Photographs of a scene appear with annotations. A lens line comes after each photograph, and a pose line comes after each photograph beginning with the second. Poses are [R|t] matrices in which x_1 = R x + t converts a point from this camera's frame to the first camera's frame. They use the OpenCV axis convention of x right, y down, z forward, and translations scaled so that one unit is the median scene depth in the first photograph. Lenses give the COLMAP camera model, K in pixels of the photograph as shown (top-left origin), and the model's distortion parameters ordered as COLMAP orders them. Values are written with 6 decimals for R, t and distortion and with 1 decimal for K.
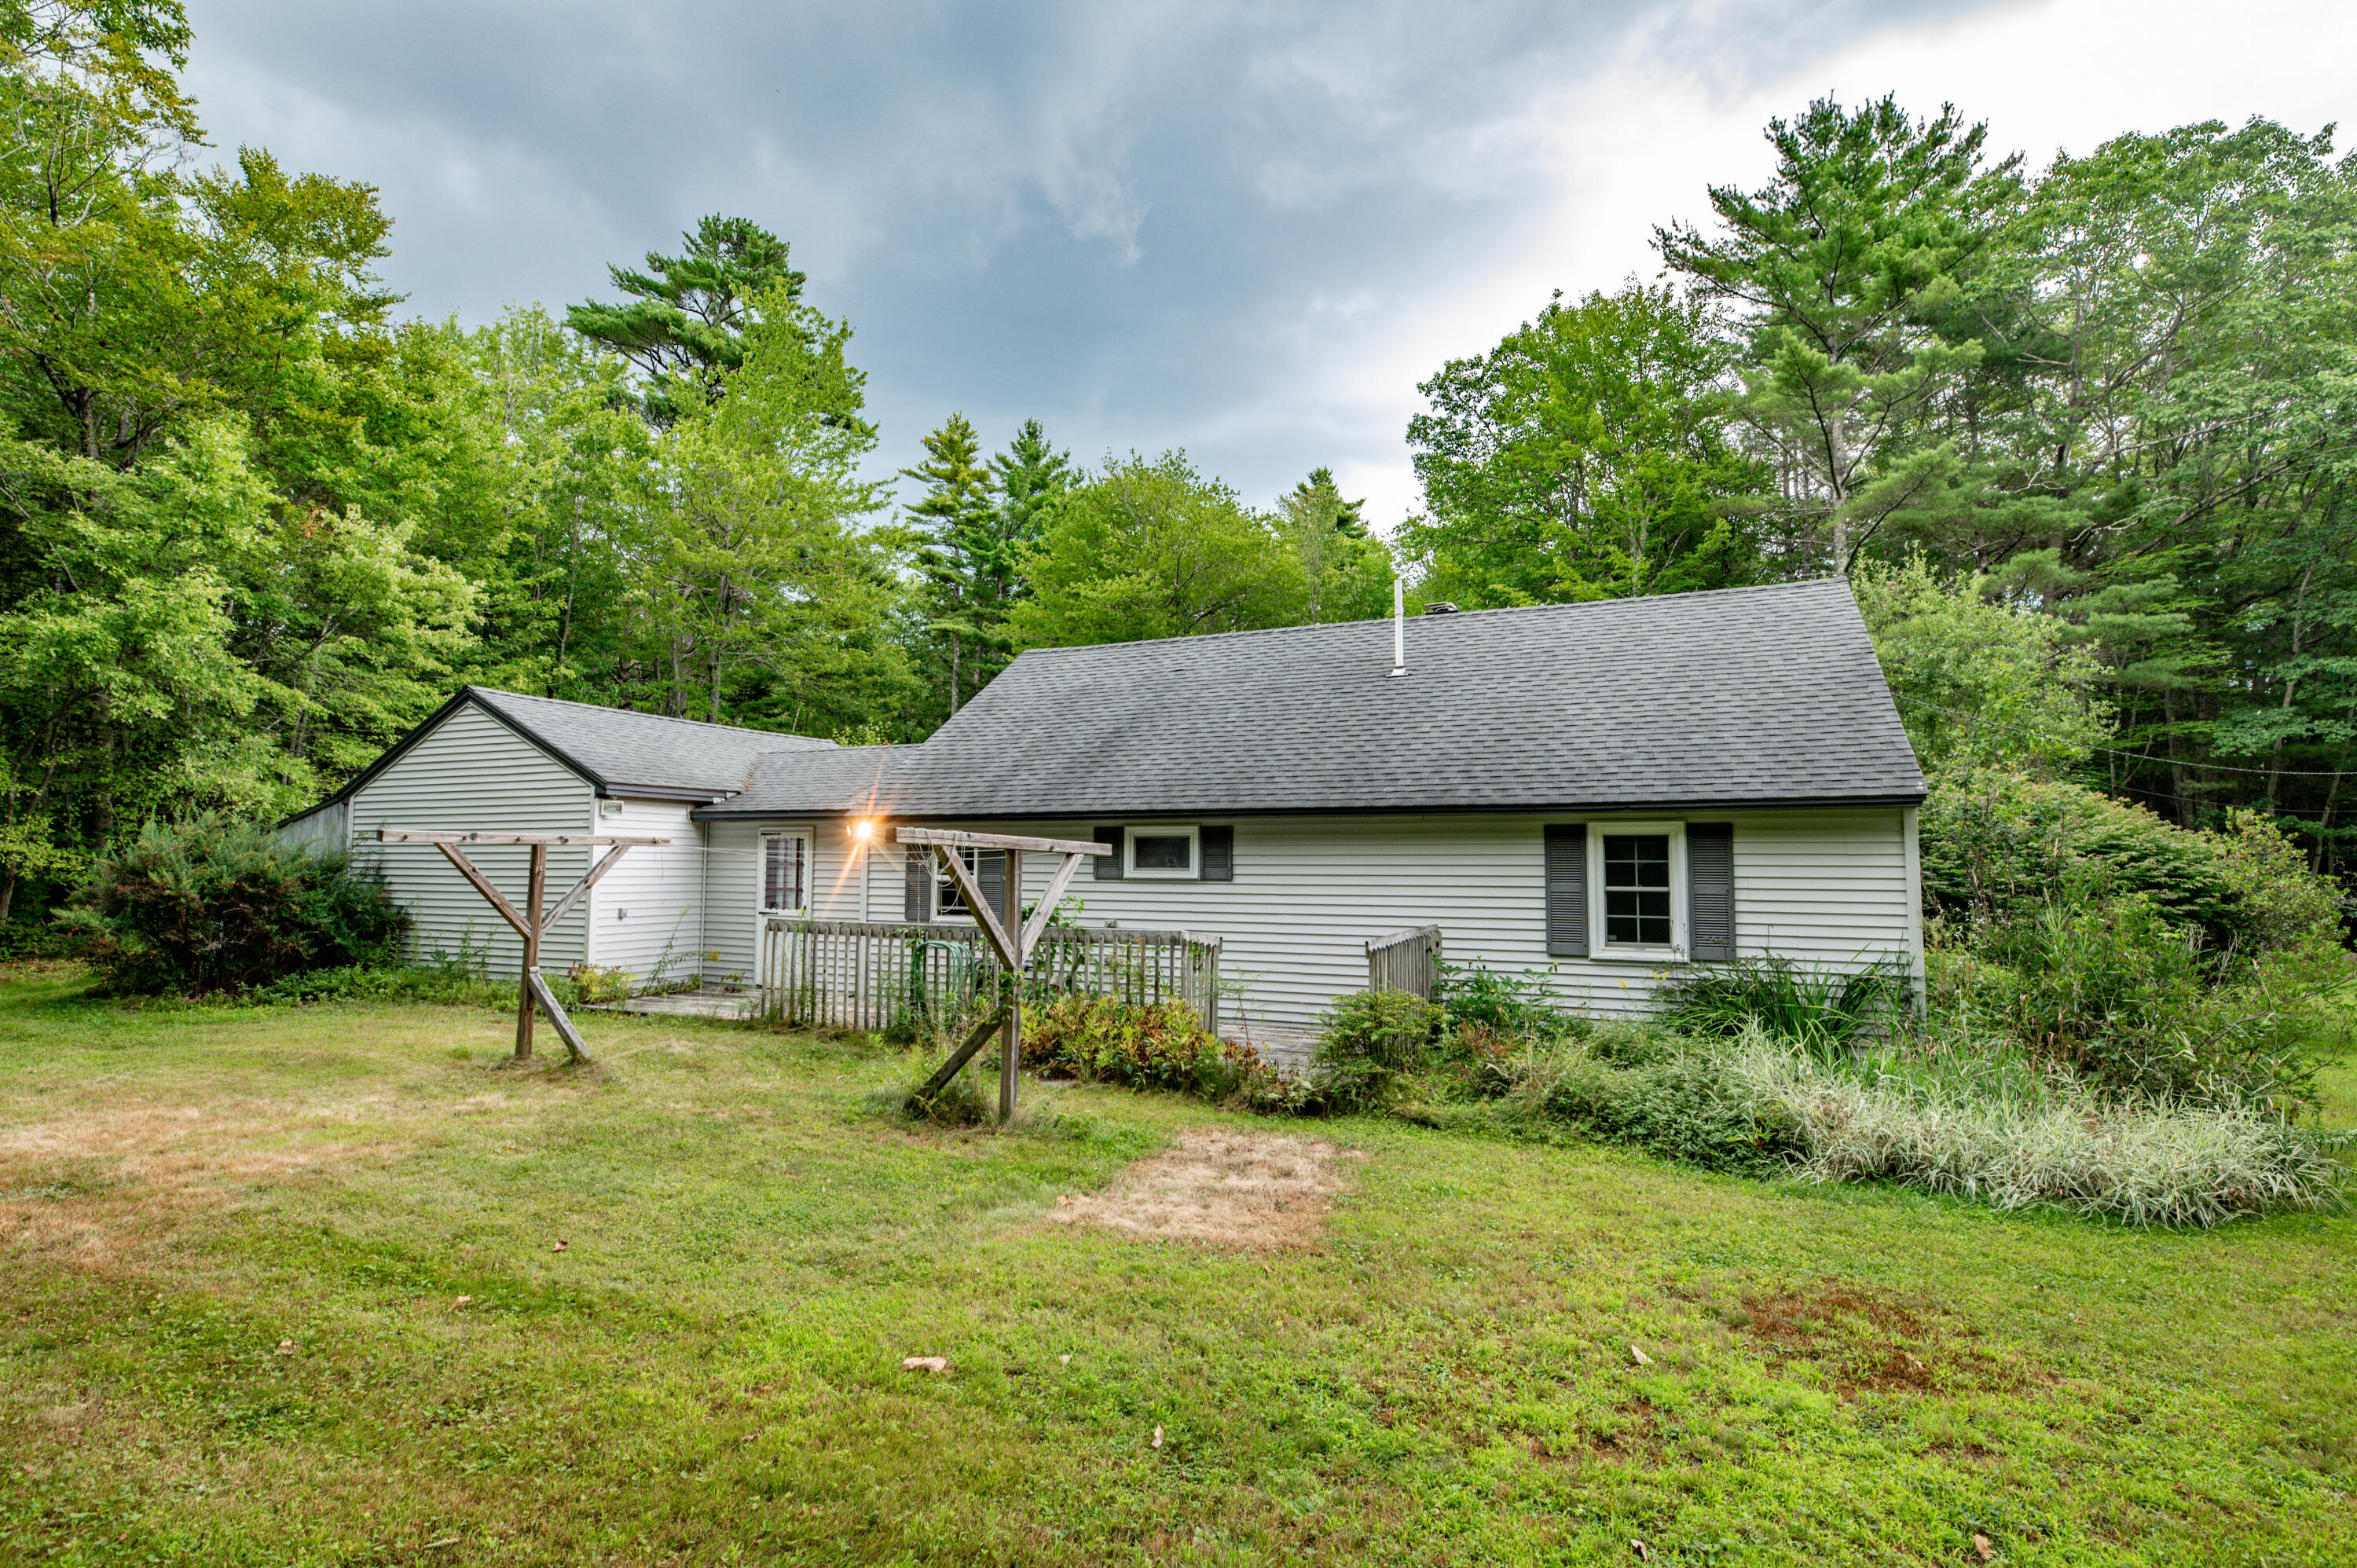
lens RADIAL K [[1118.1, 0, 1178.5], [0, 1118.1, 784.0], [0, 0, 1]] dist [0.003683, -0.000018]
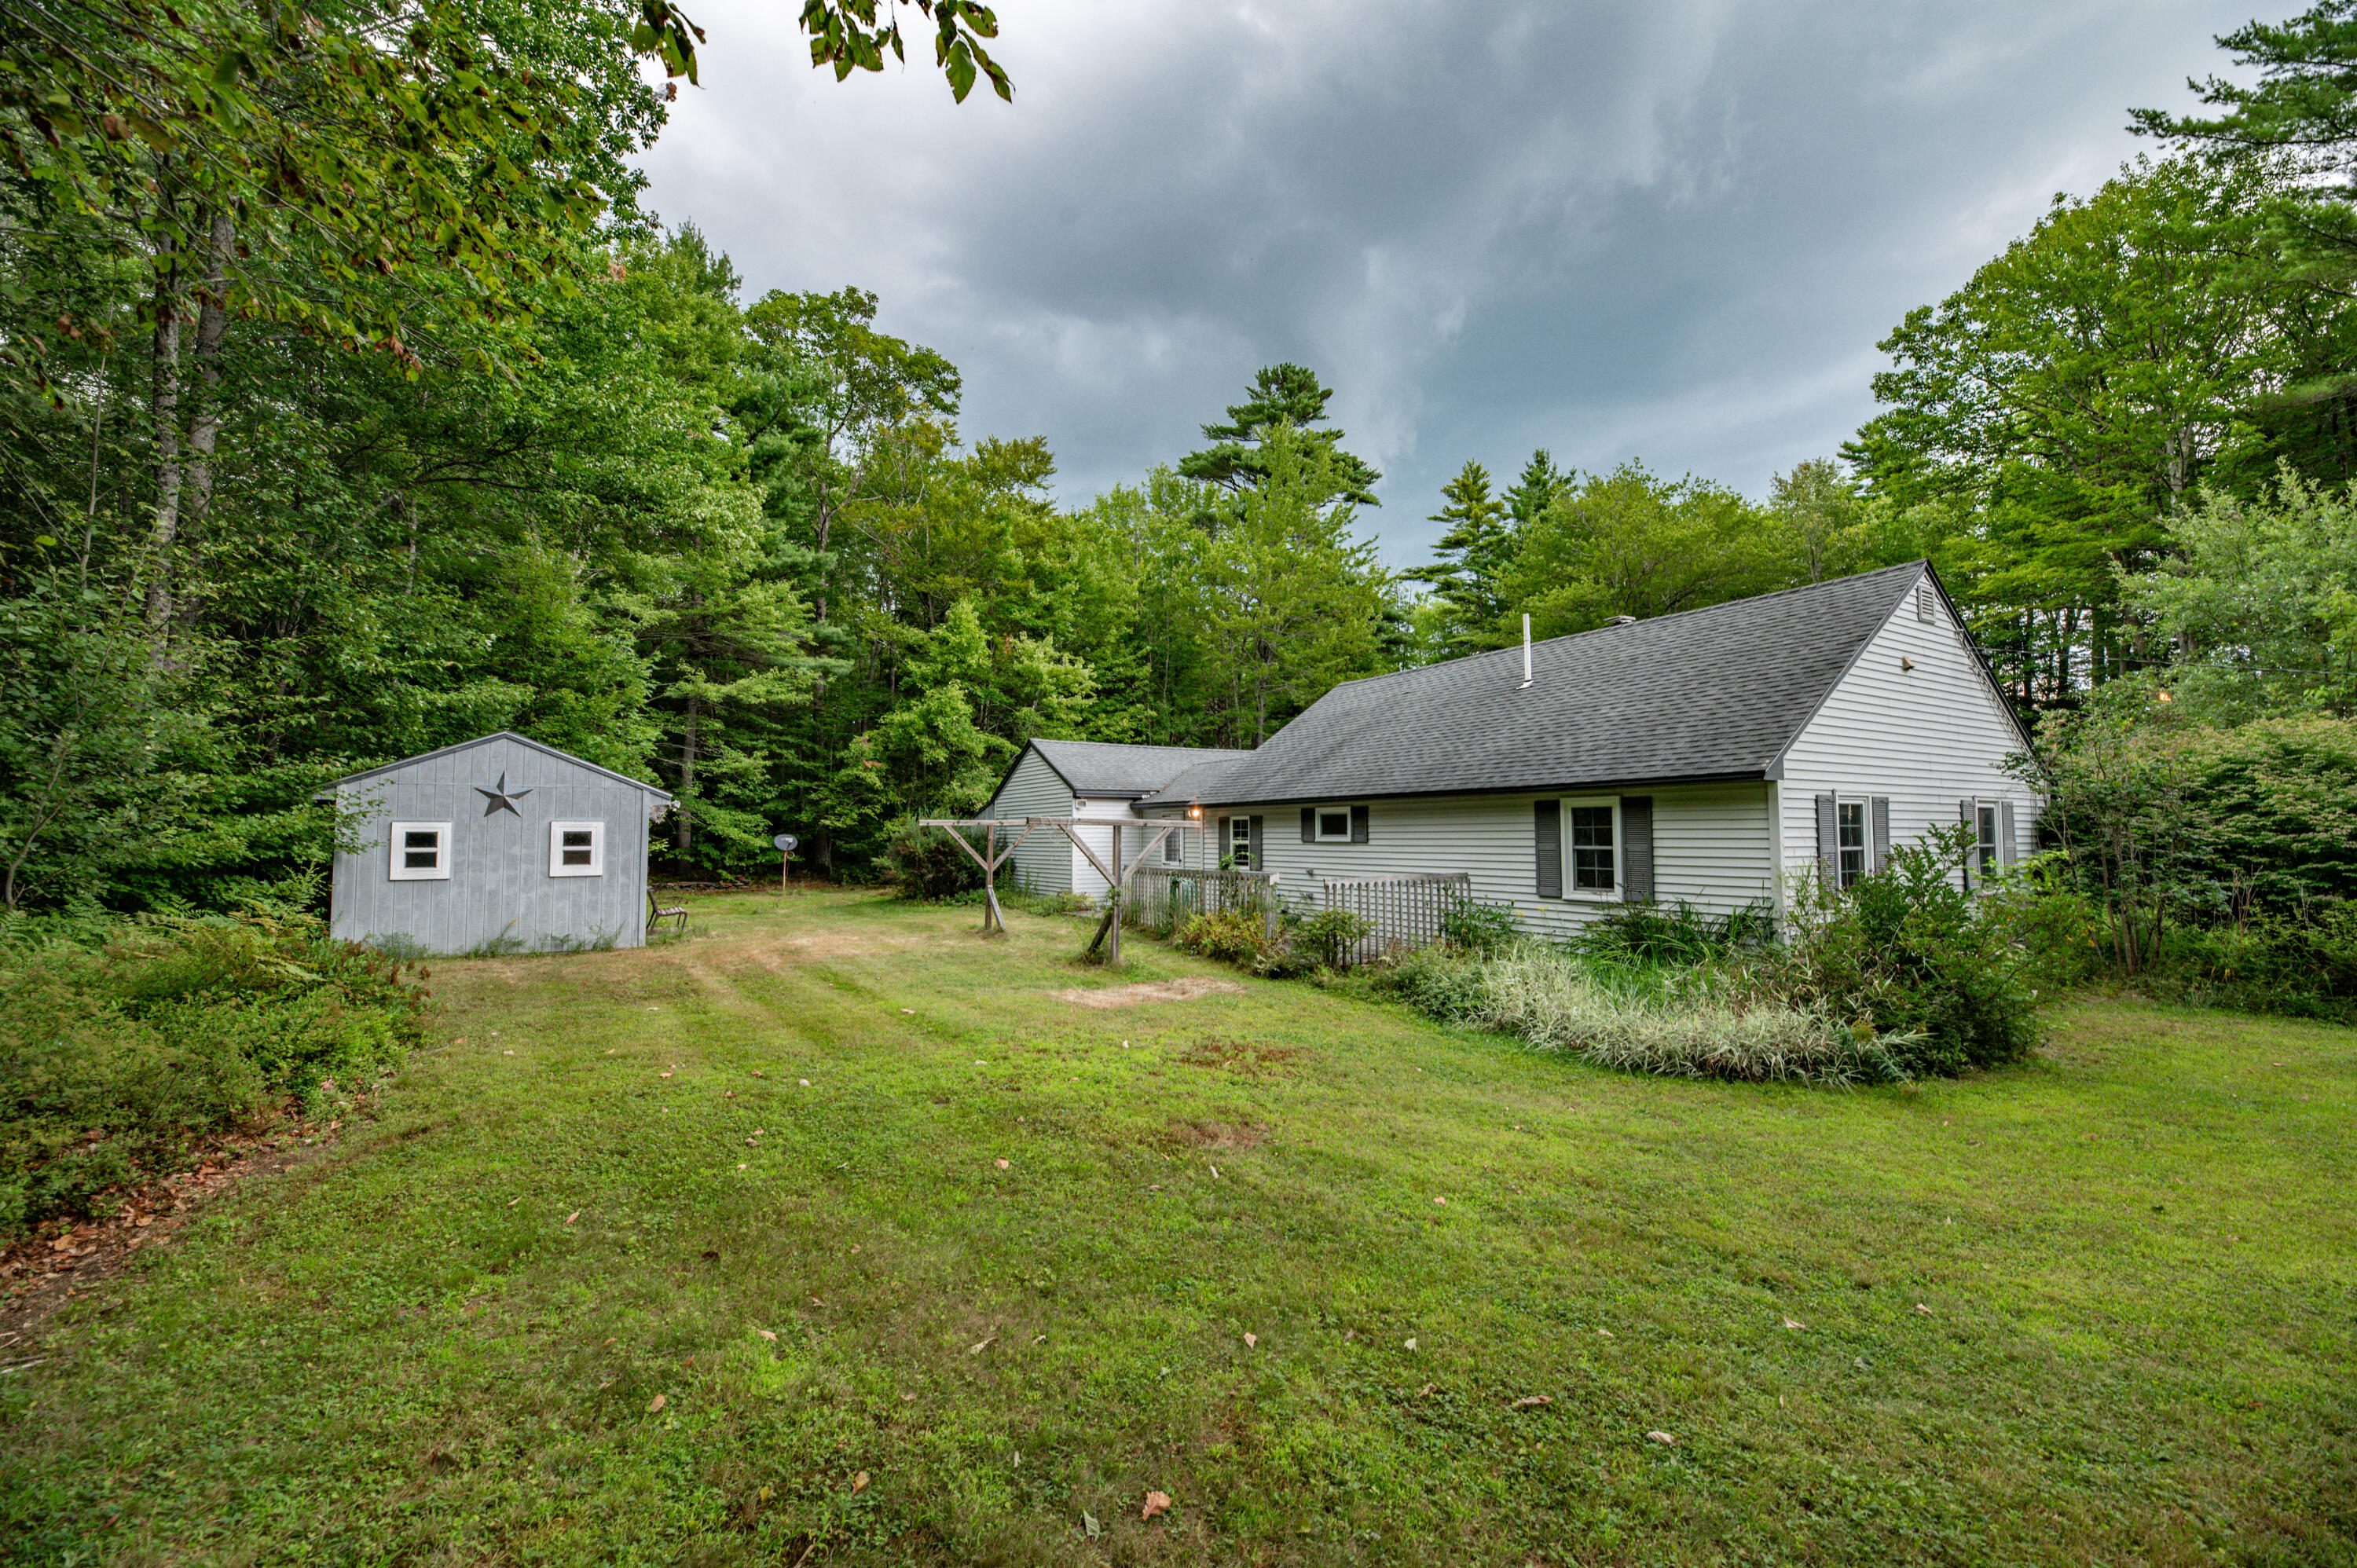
lens RADIAL K [[961.4, 0, 1178.5], [0, 961.4, 784.0], [0, 0, 1]] dist [-0.002523, -0.000570]
pose [[0.816656, -0.038293, -0.575853, 0.291390], [0.049771, 0.998752, 0.004170, -0.004867], [0.574974, -0.032067, 0.817543, -0.093538]]
